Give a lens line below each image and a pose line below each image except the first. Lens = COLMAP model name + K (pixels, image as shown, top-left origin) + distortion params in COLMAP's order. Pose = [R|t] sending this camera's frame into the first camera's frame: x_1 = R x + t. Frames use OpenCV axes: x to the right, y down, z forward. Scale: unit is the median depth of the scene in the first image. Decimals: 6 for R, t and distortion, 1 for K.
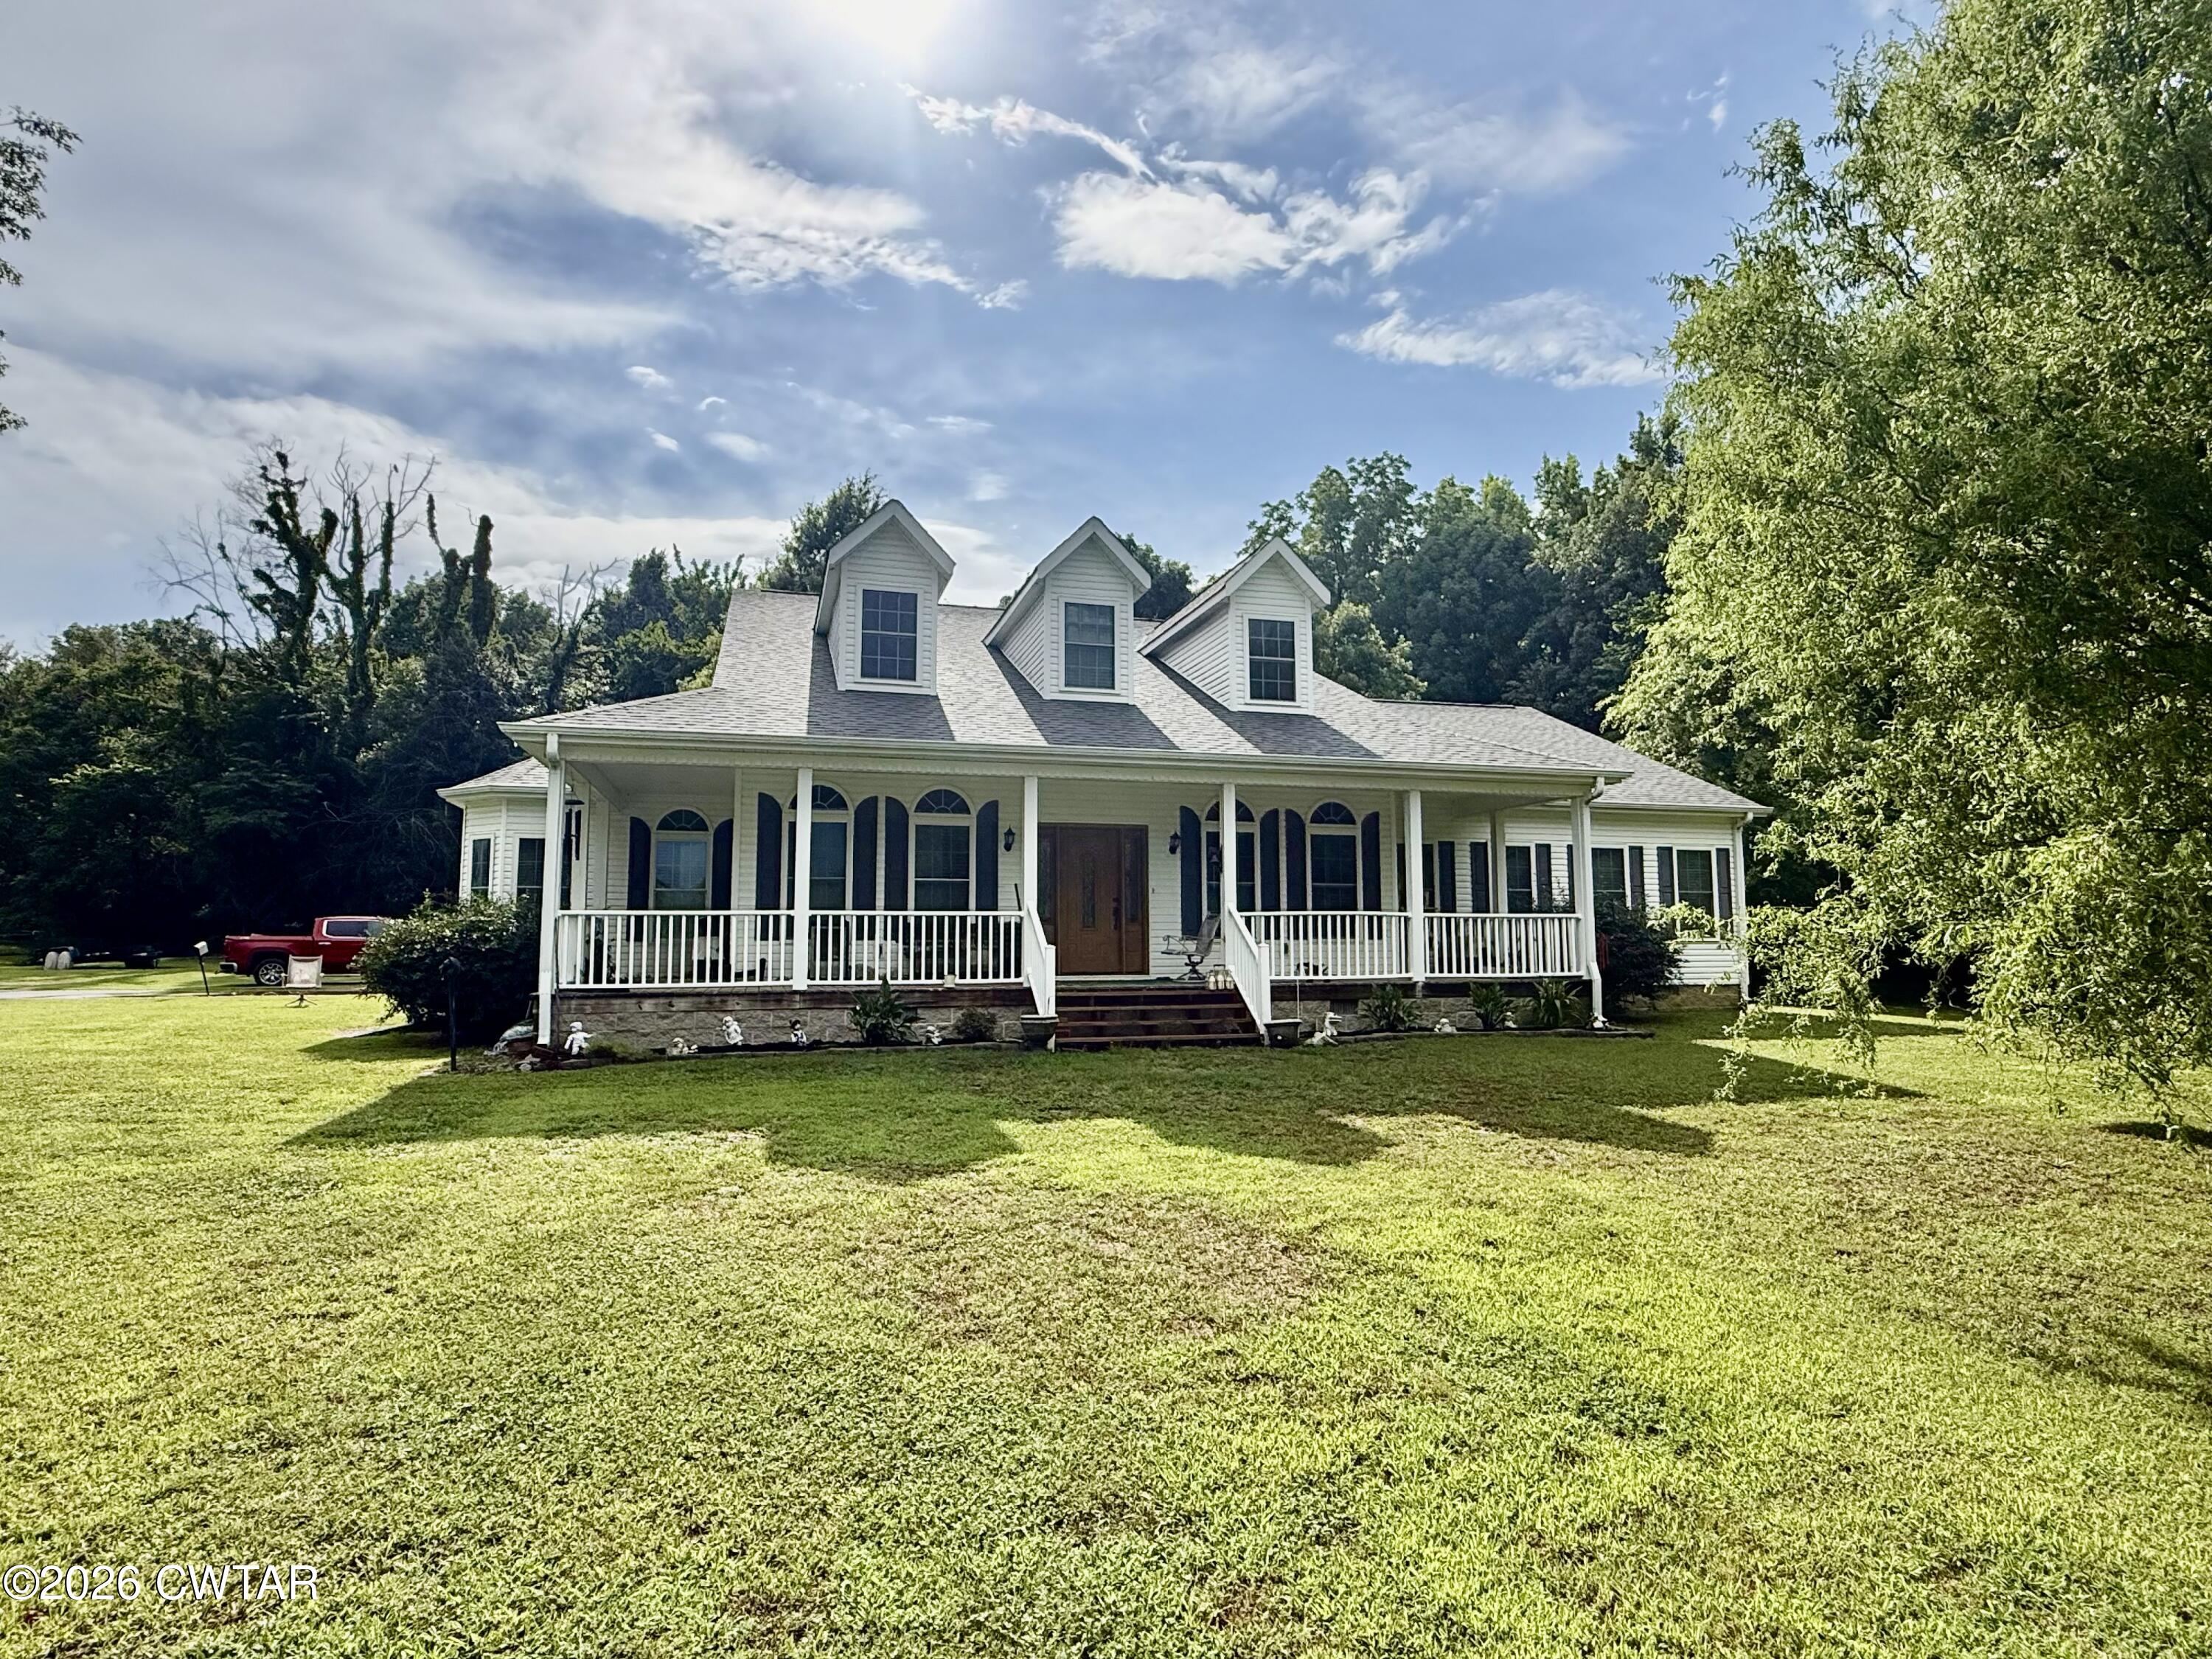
lens RADIAL K [[1213.2, 0, 1103.9], [0, 1213.2, 816.8], [0, 0, 1]] dist [0.000743, -0.000288]
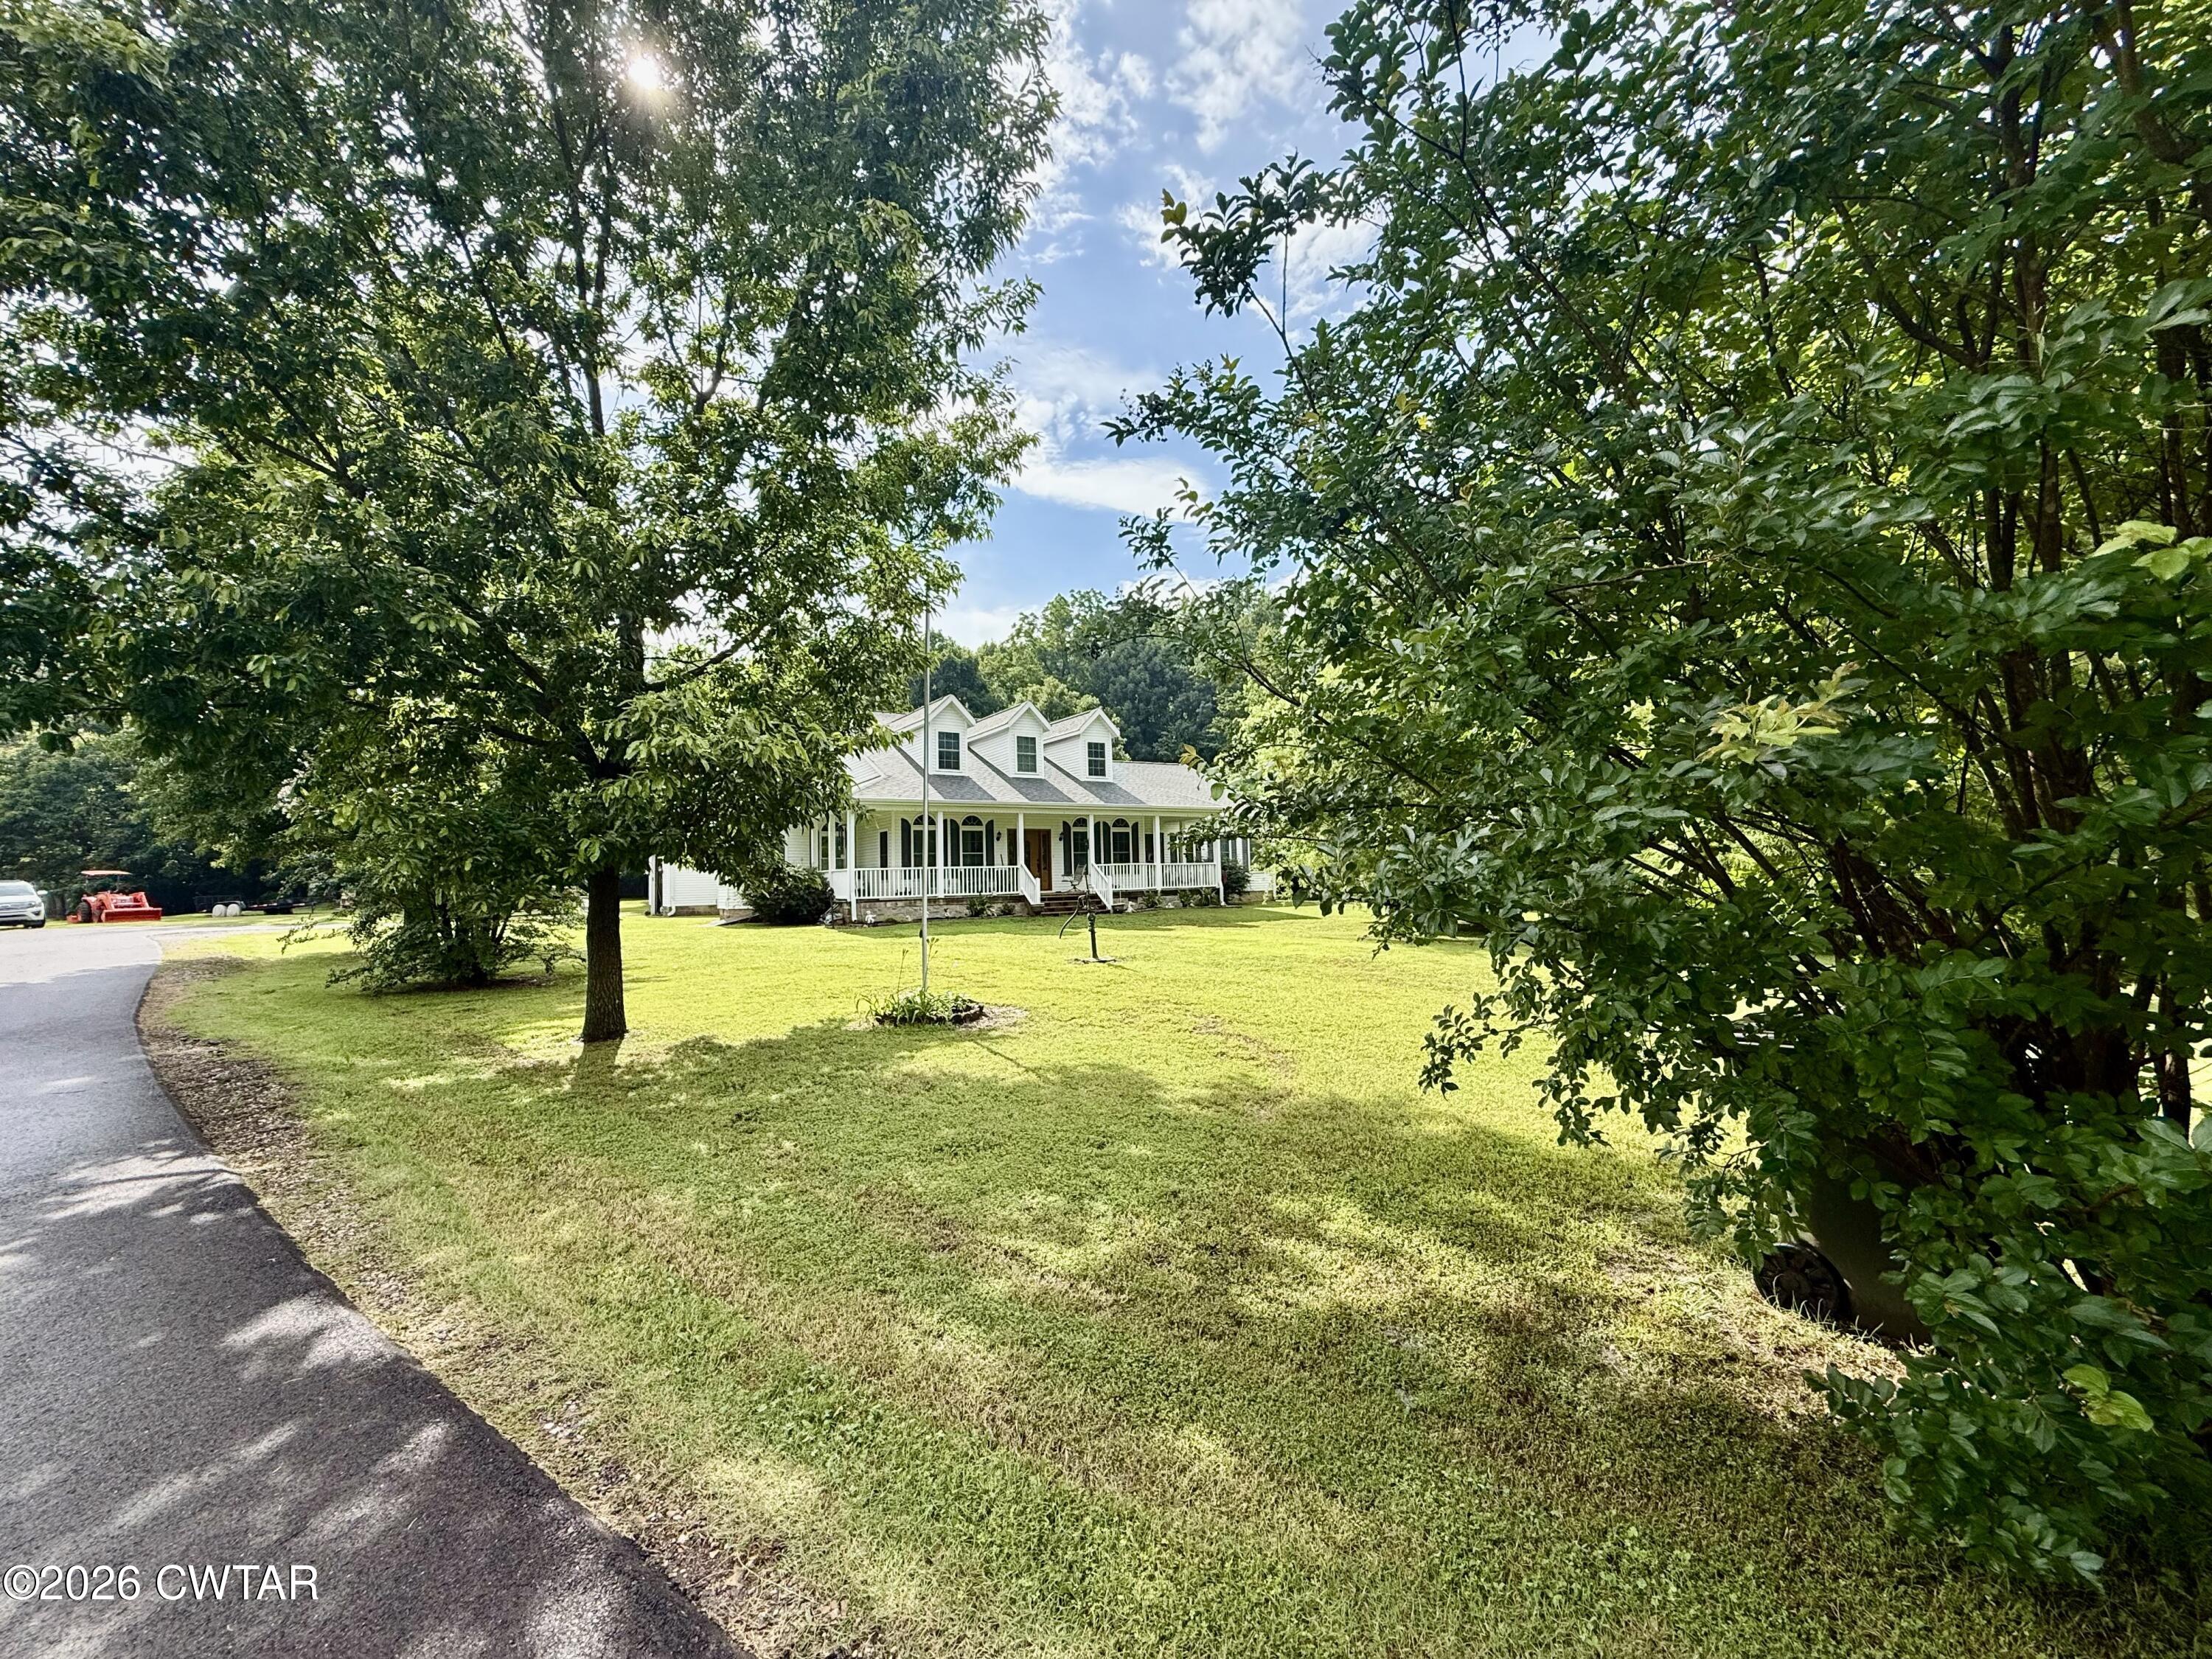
lens RADIAL K [[884.3, 0, 1101.2], [0, 884.3, 840.2], [0, 0, 1]] dist [0.000950, 0.000103]
pose [[0.960617, -0.009913, 0.277698, -0.355766], [-0.005422, 0.998504, 0.054400, -0.067327], [-0.277822, -0.053763, 0.959127, -0.718597]]
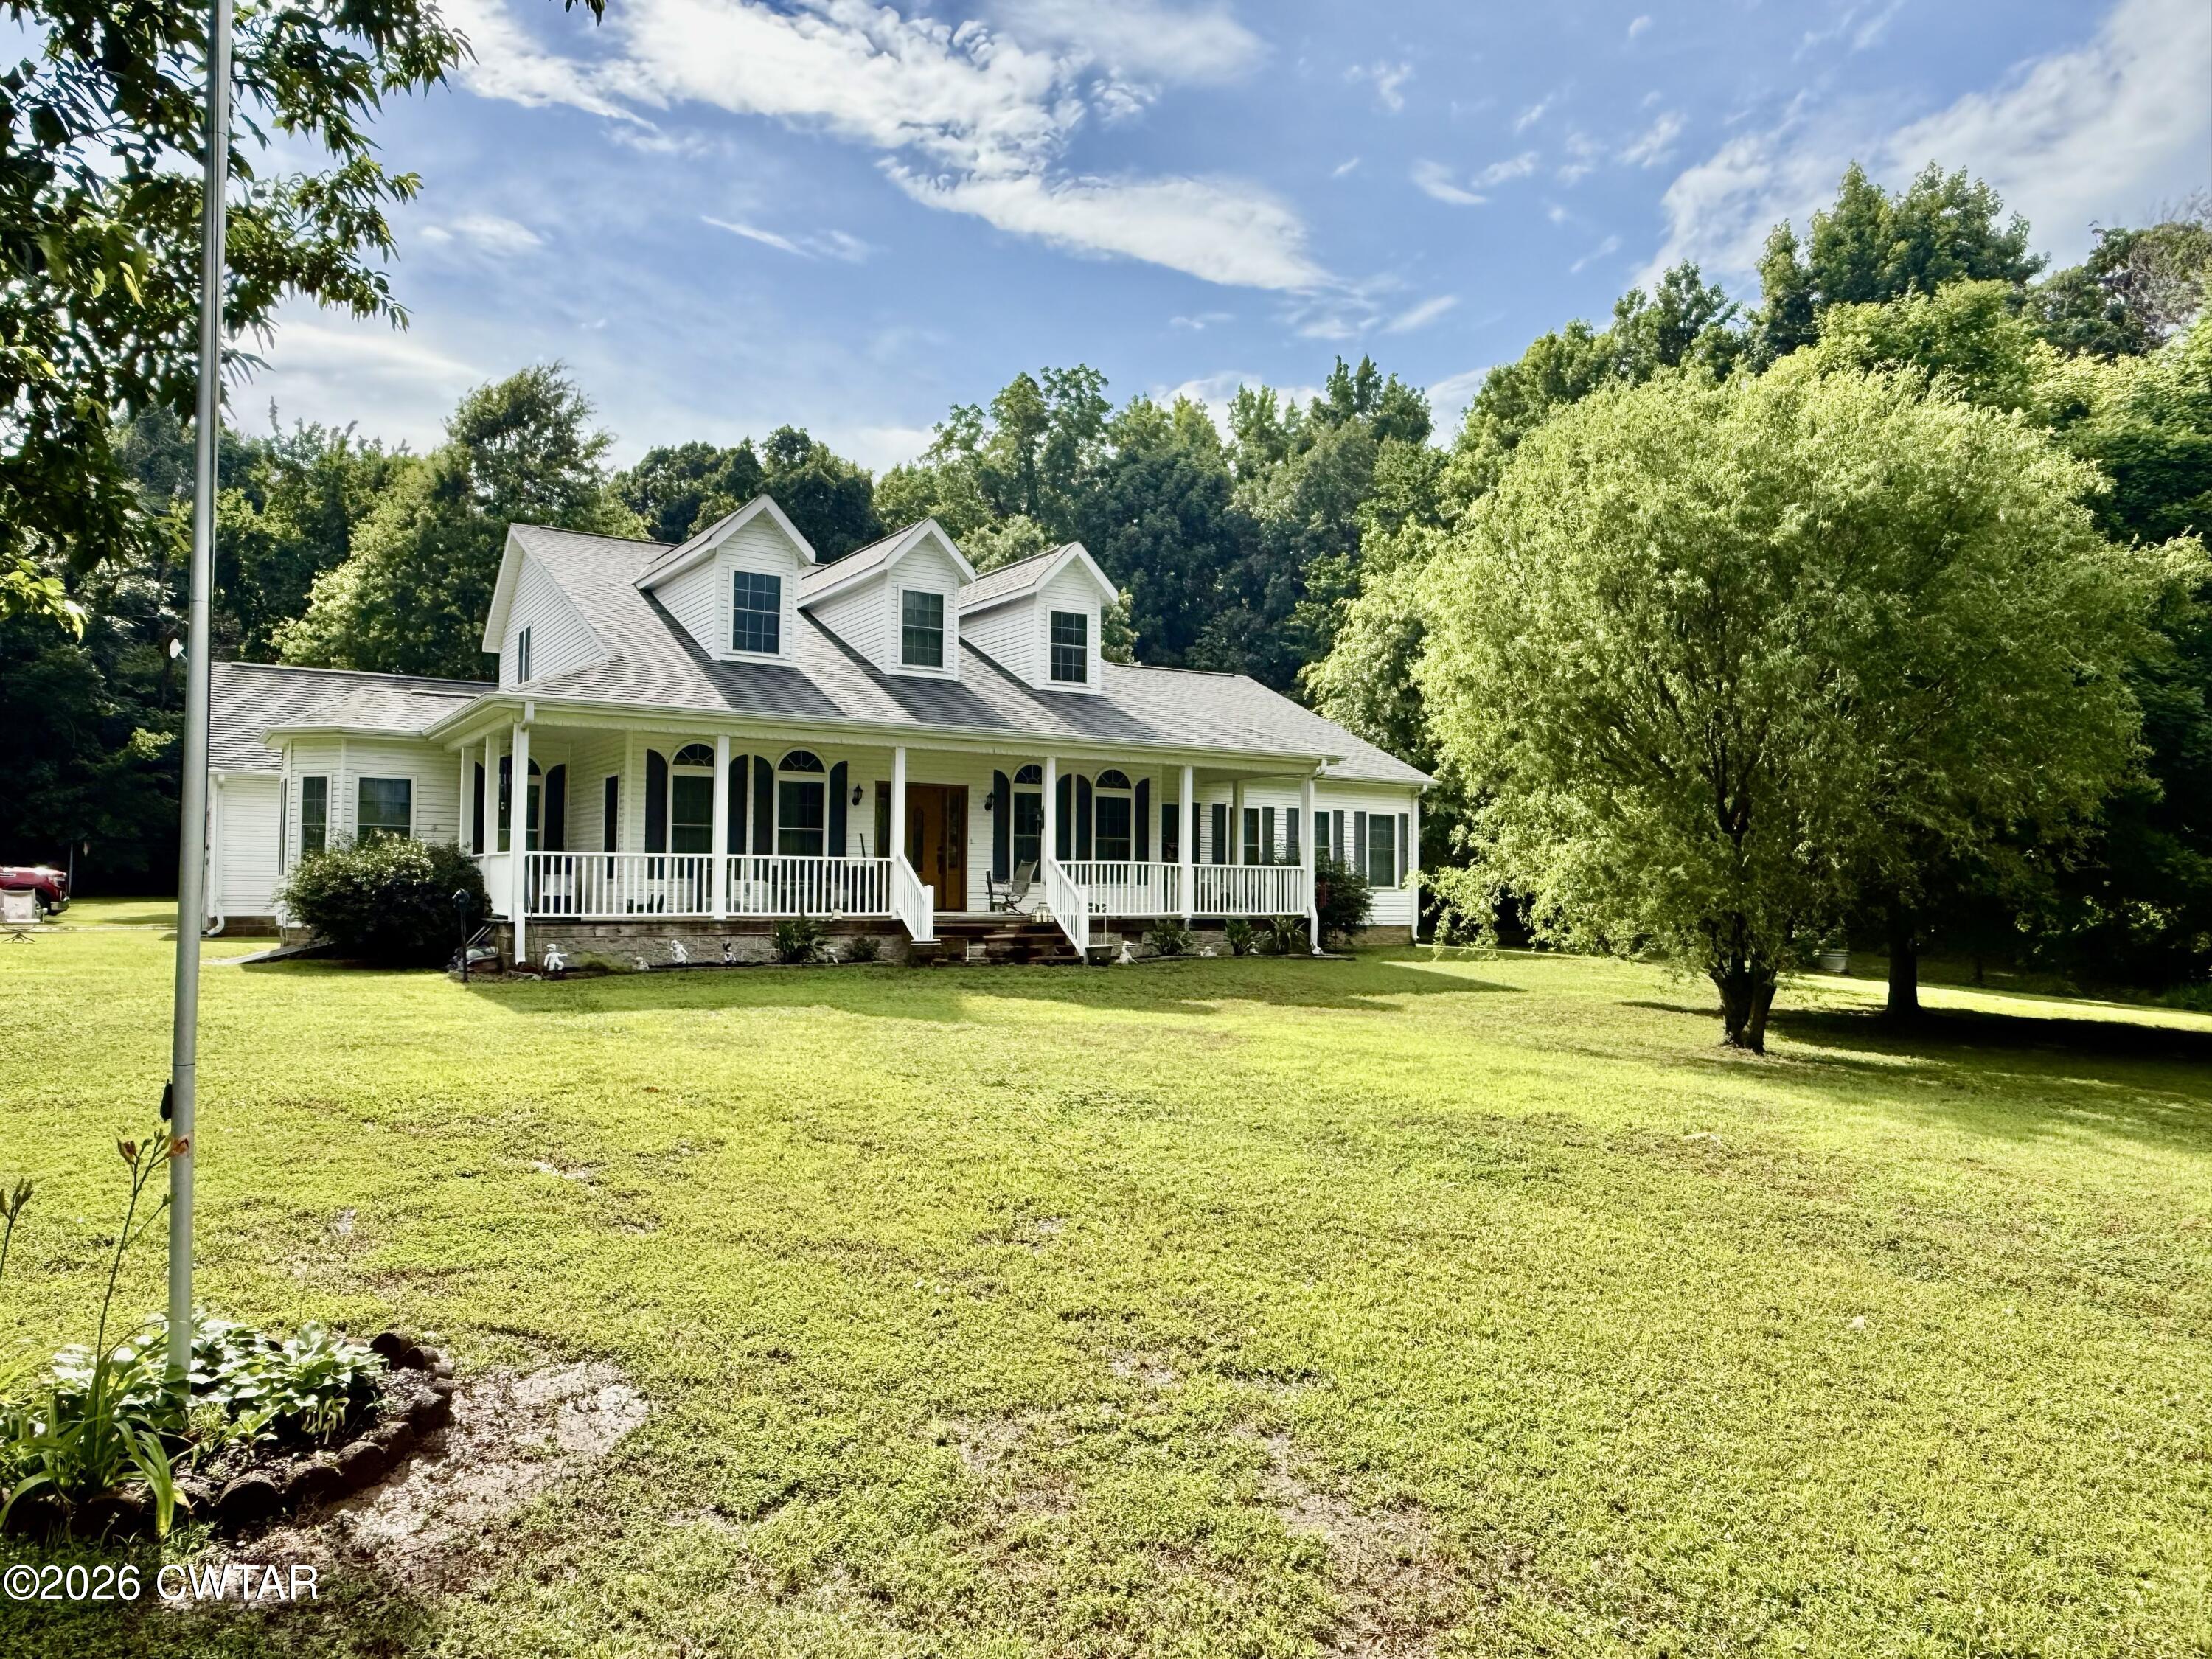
lens RADIAL K [[1487.7, 0, 1106.0], [0, 1487.7, 829.5], [0, 0, 1]] dist [-0.007417, -0.002296]
pose [[0.957897, 0.022305, 0.286245, -0.245884], [-0.039877, 0.997651, 0.055707, -0.035958], [-0.284330, -0.064776, 0.956536, -0.415654]]
